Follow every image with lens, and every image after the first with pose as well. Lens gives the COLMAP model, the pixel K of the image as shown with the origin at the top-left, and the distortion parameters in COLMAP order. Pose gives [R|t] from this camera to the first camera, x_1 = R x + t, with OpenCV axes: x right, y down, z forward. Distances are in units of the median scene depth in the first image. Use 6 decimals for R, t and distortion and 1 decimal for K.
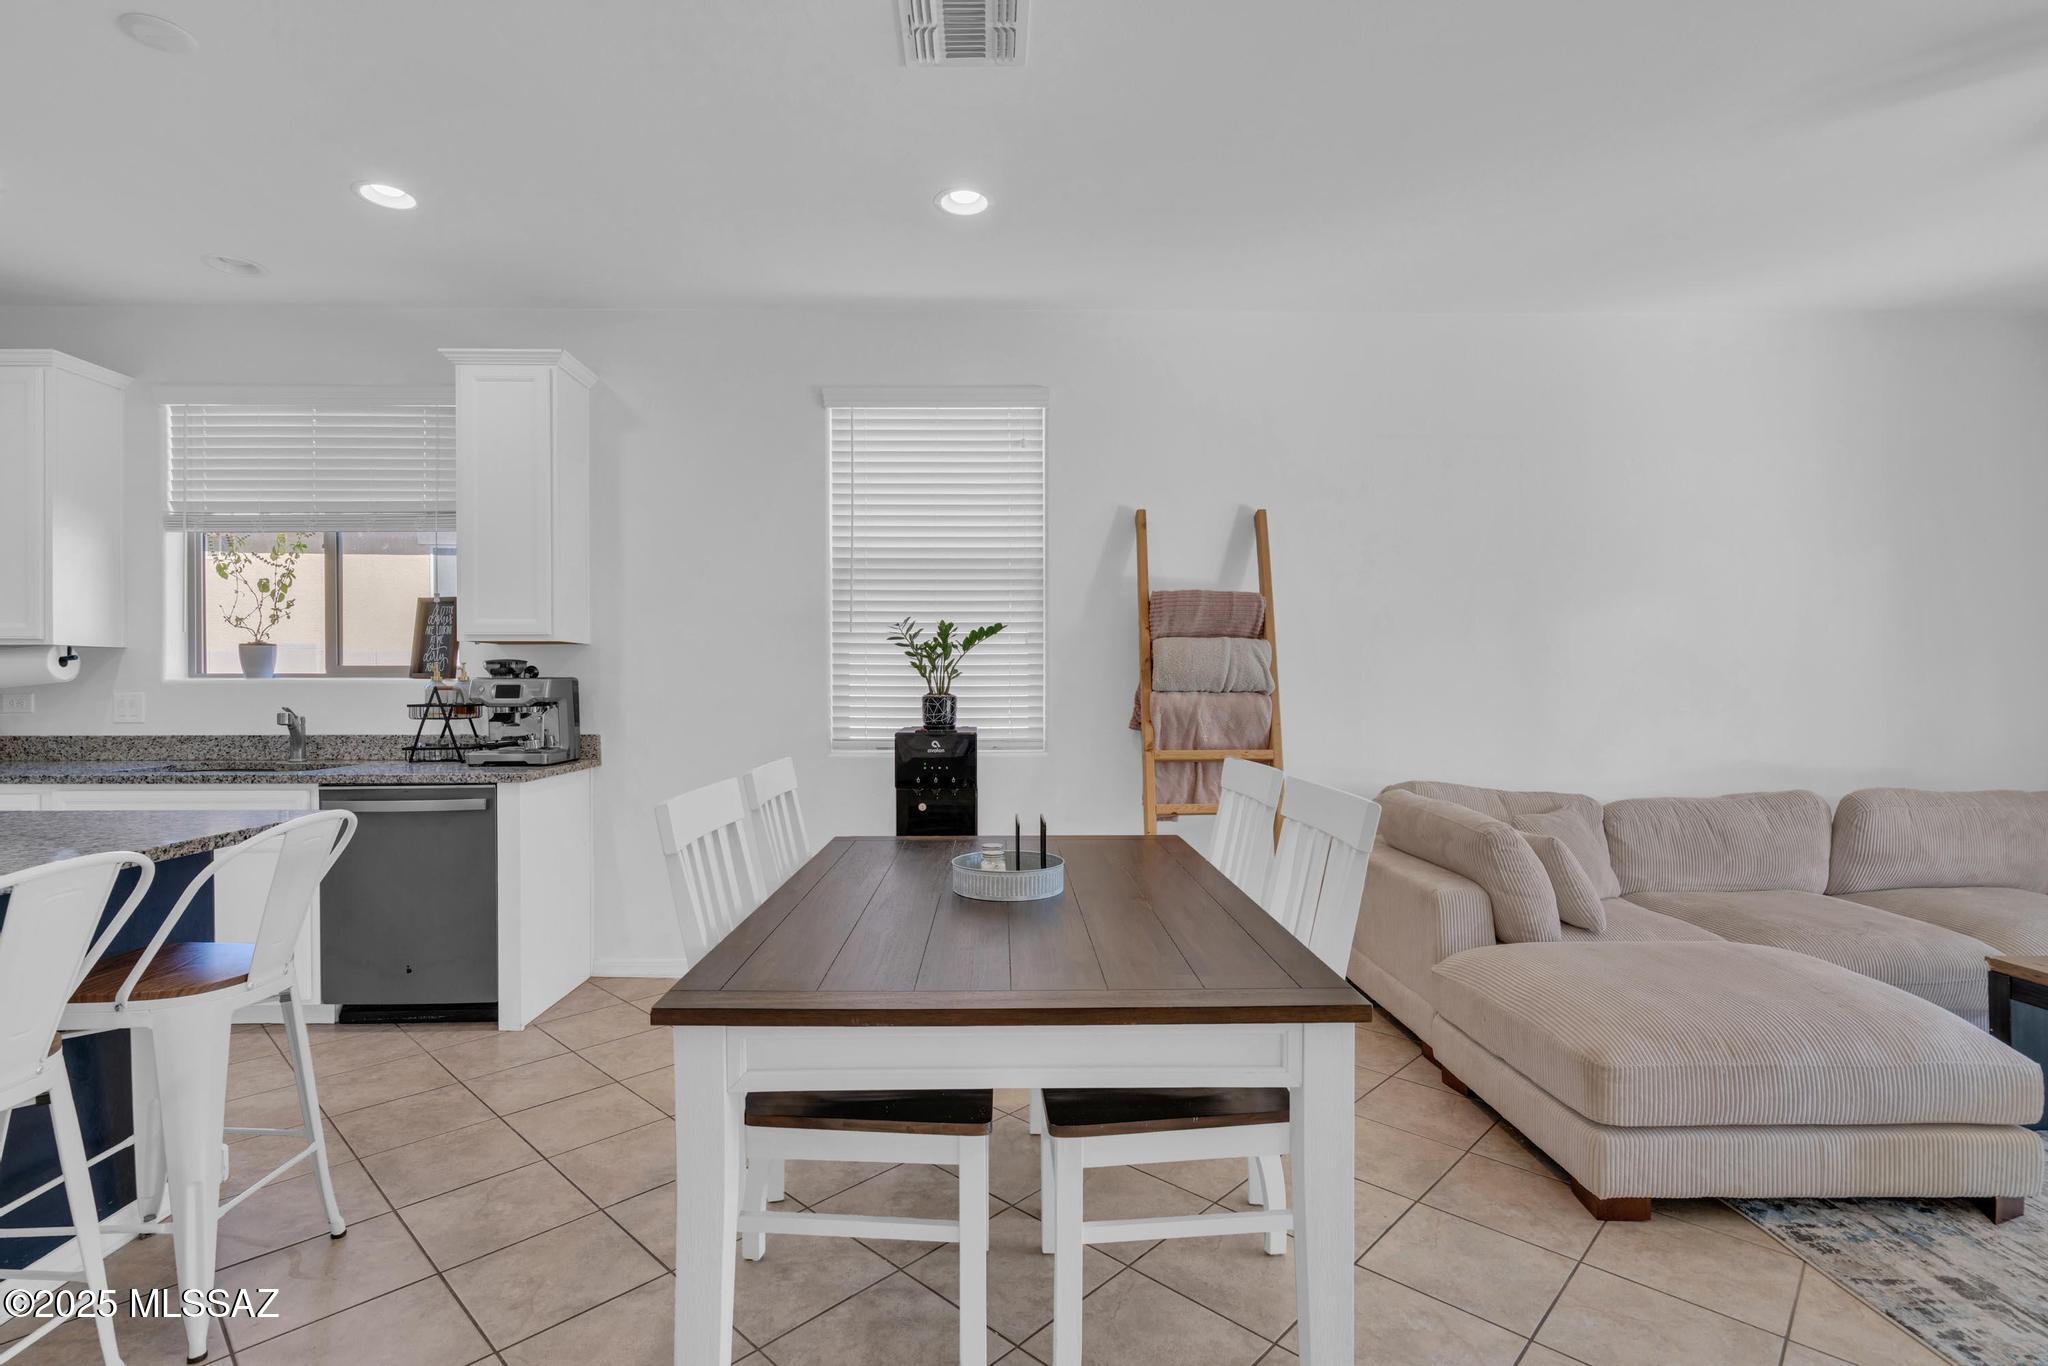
lens RADIAL K [[962.0, 0, 1012.3], [0, 962.0, 690.2], [0, 0, 1]] dist [-0.005661, 0.003853]
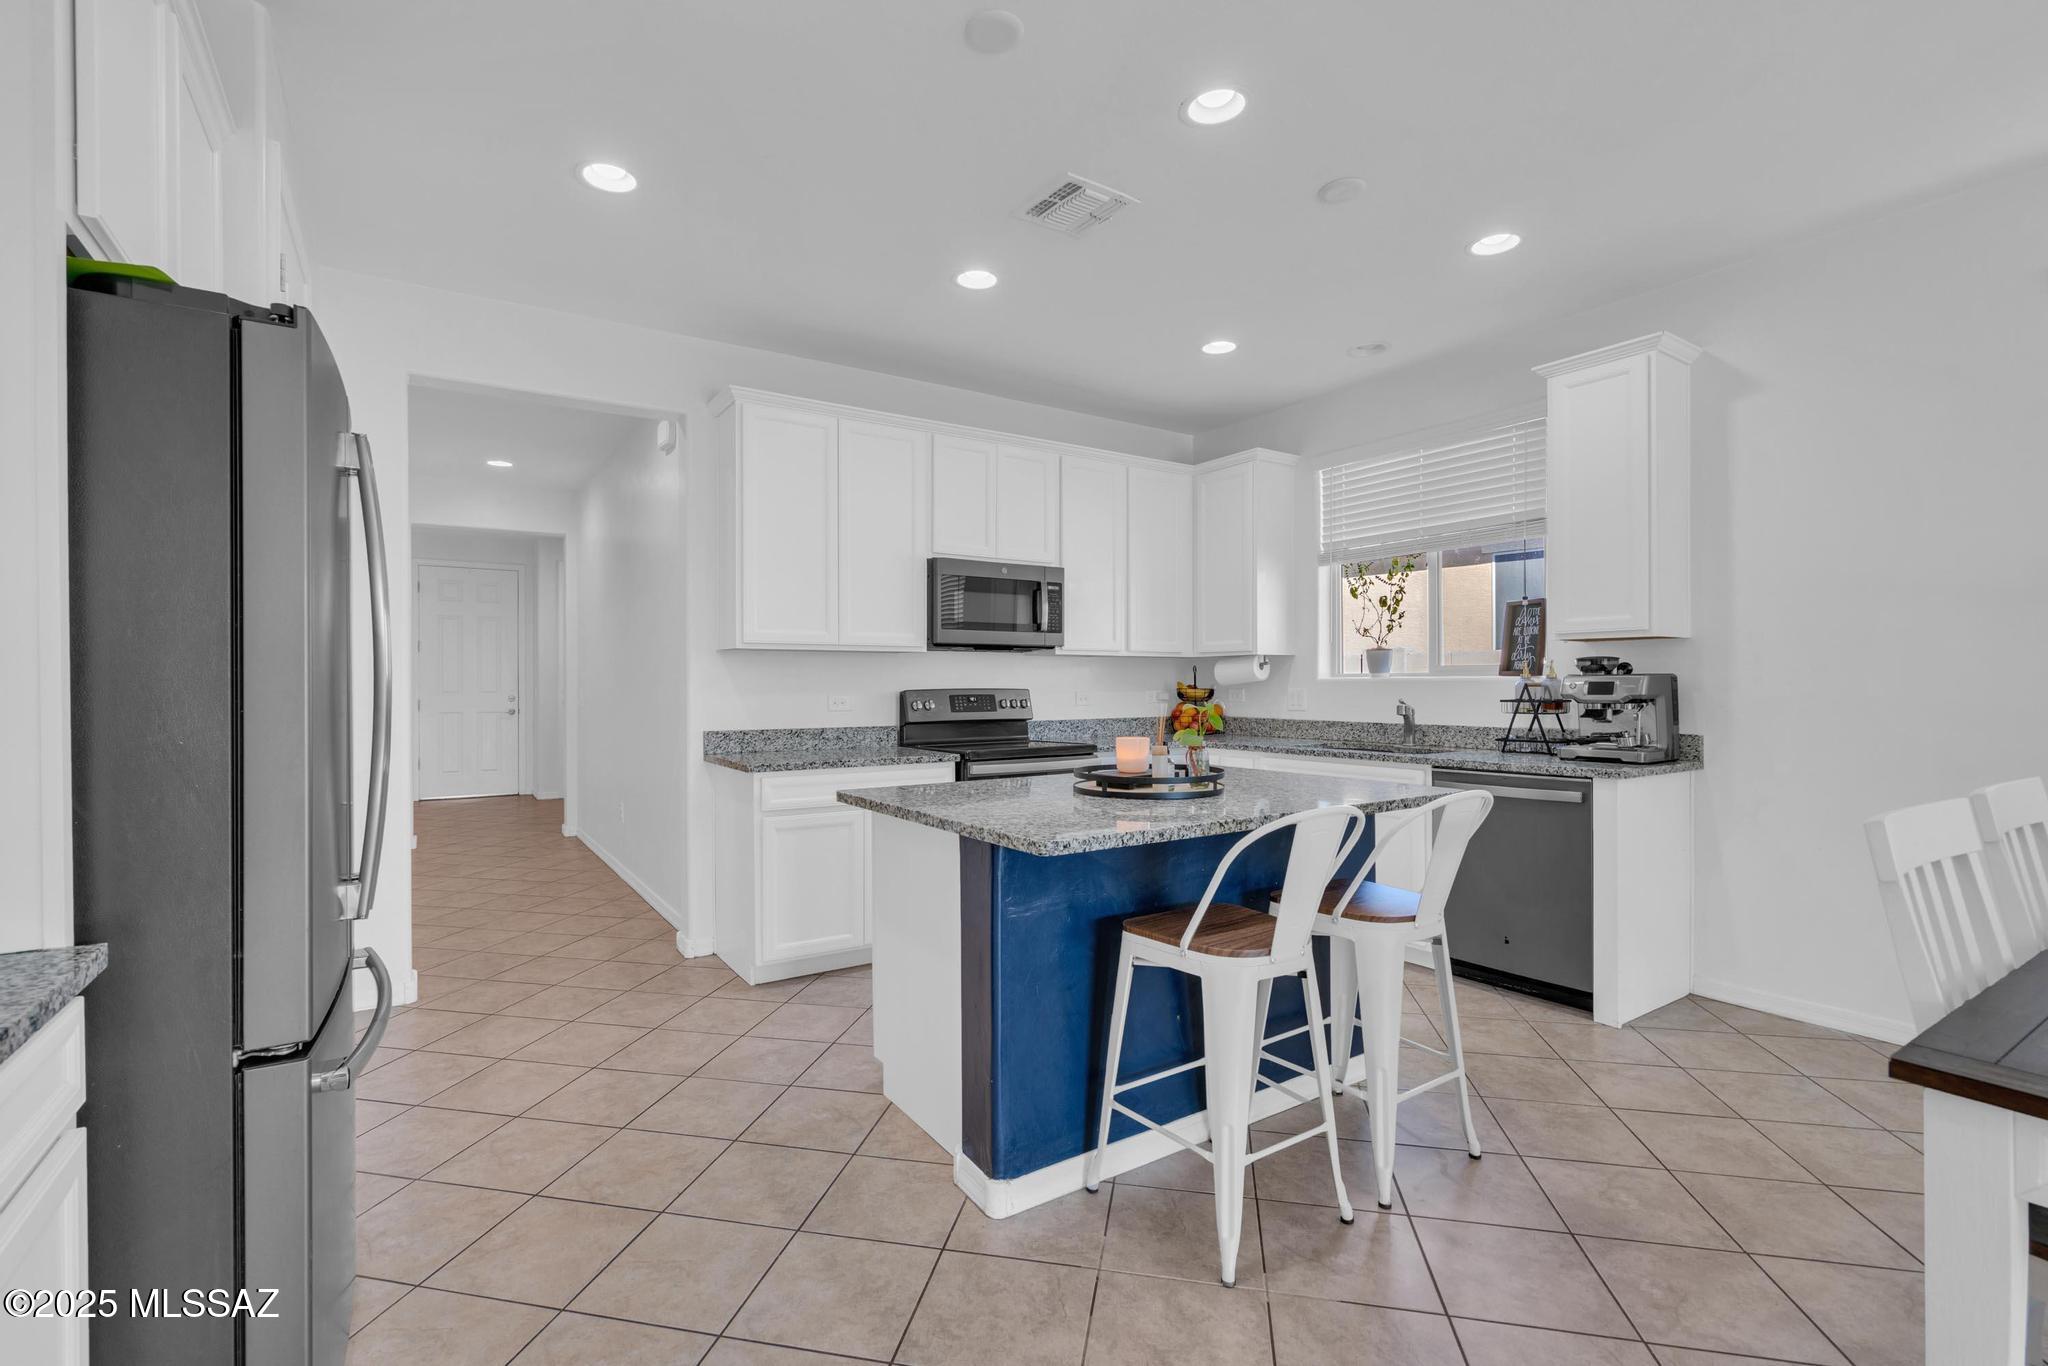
lens RADIAL K [[922.0, 0, 1010.5], [0, 922.0, 687.8], [0, 0, 1]] dist [-0.005129, 0.003760]
pose [[0.533392, 0.003014, -0.845863, -0.035756], [-0.001765, 0.999995, 0.002450, -0.000335], [0.845866, 0.000186, 0.533395, -0.038565]]
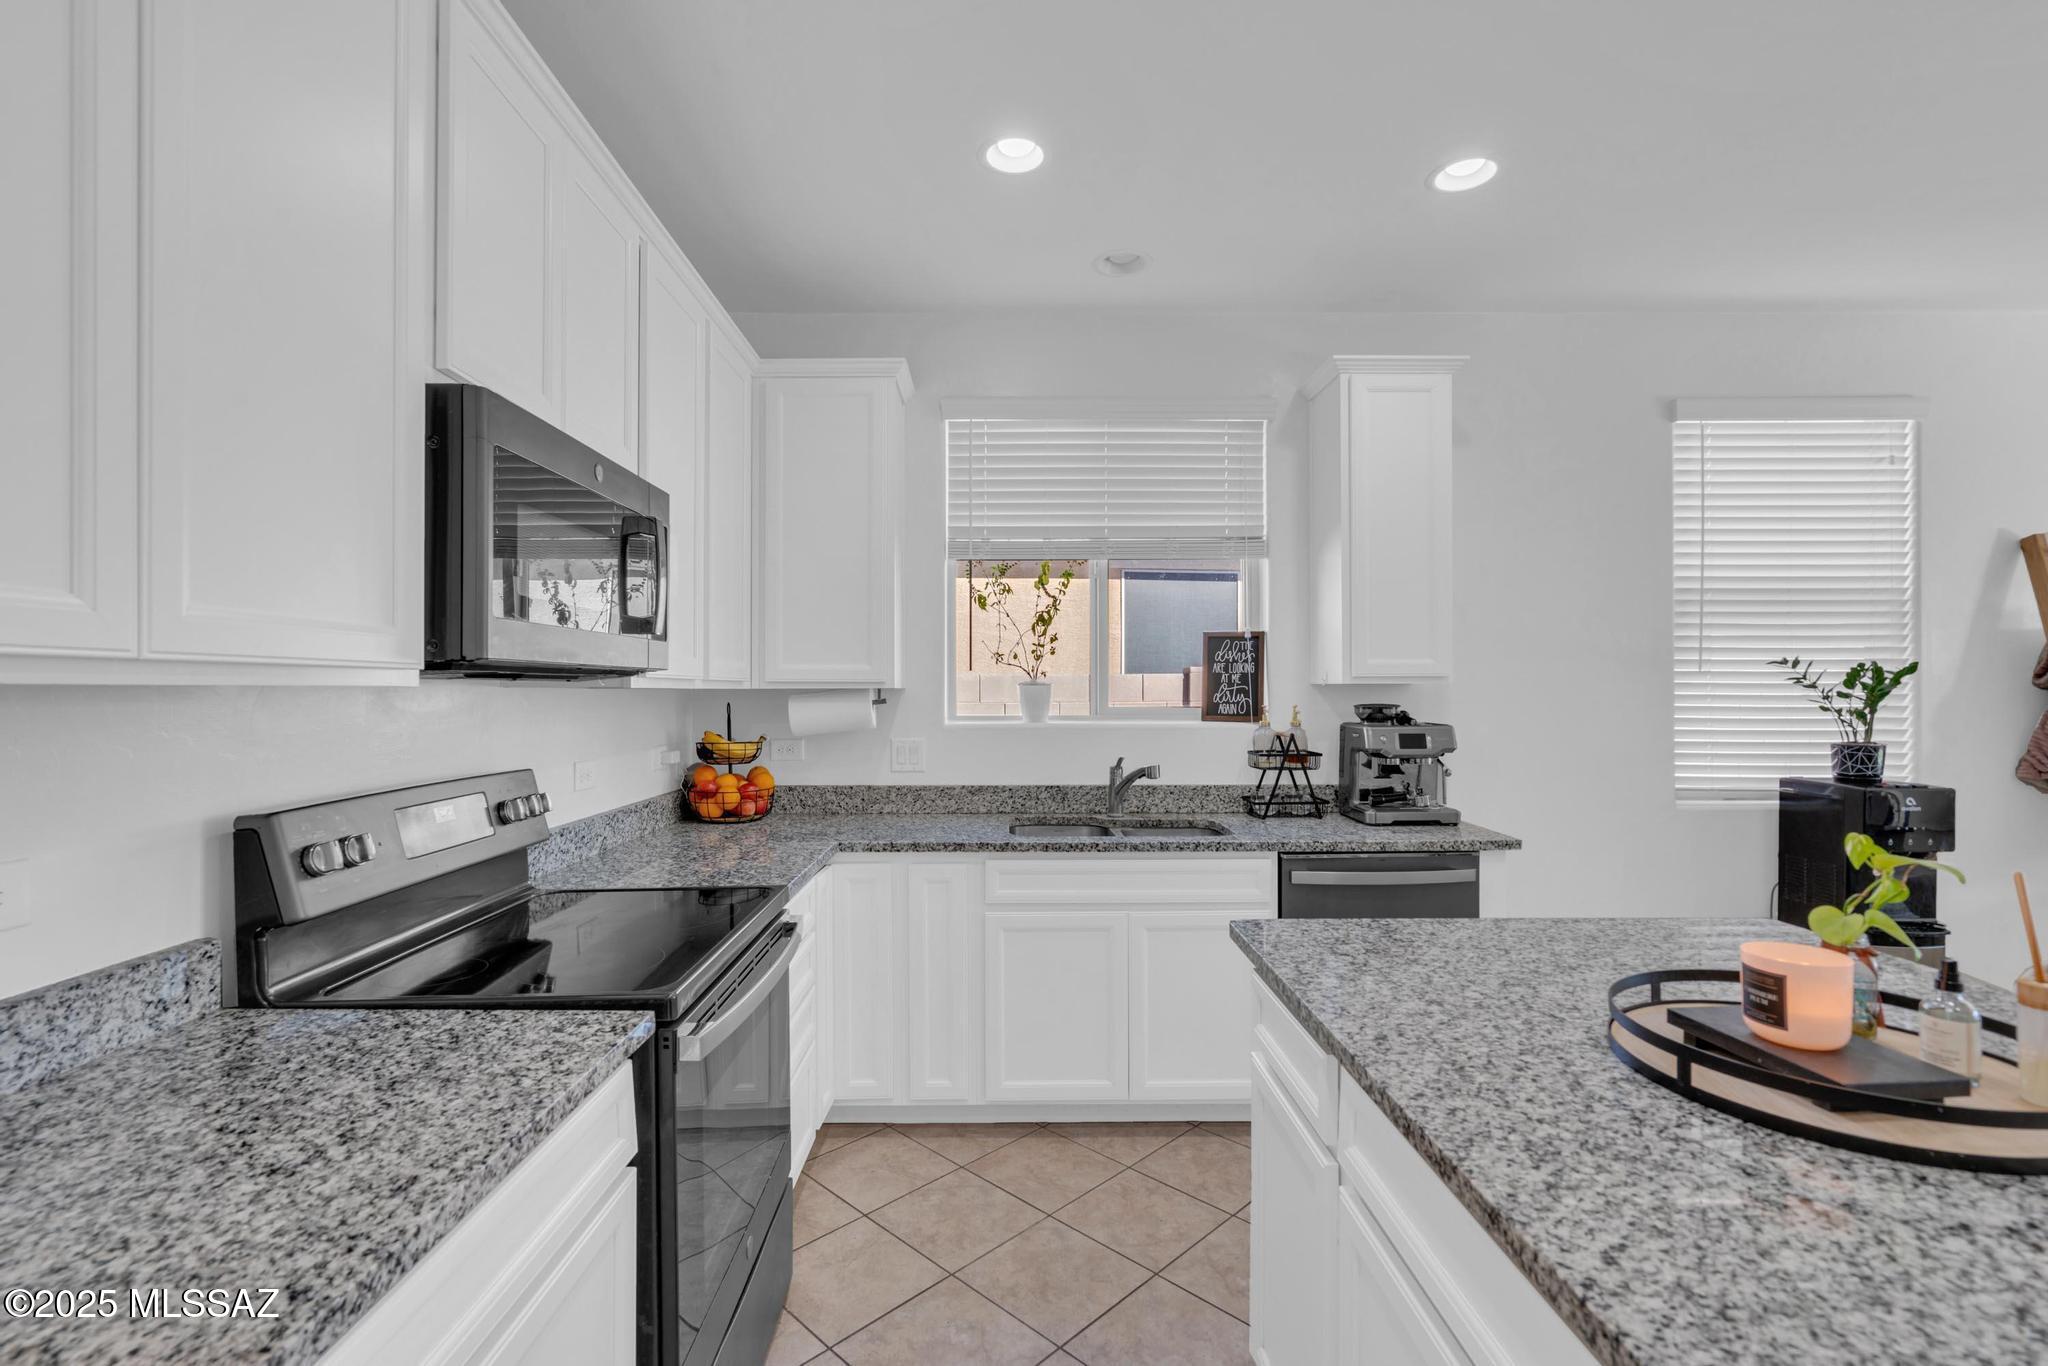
lens RADIAL K [[922.0, 0, 1009.9], [0, 922.0, 690.6], [0, 0, 1]] dist [-0.005129, 0.003760]
pose [[0.999962, -0.000088, -0.008773, -0.849410], [0.000044, 0.999988, -0.004977, -0.039084], [0.008774, 0.004976, 0.999949, 0.138982]]
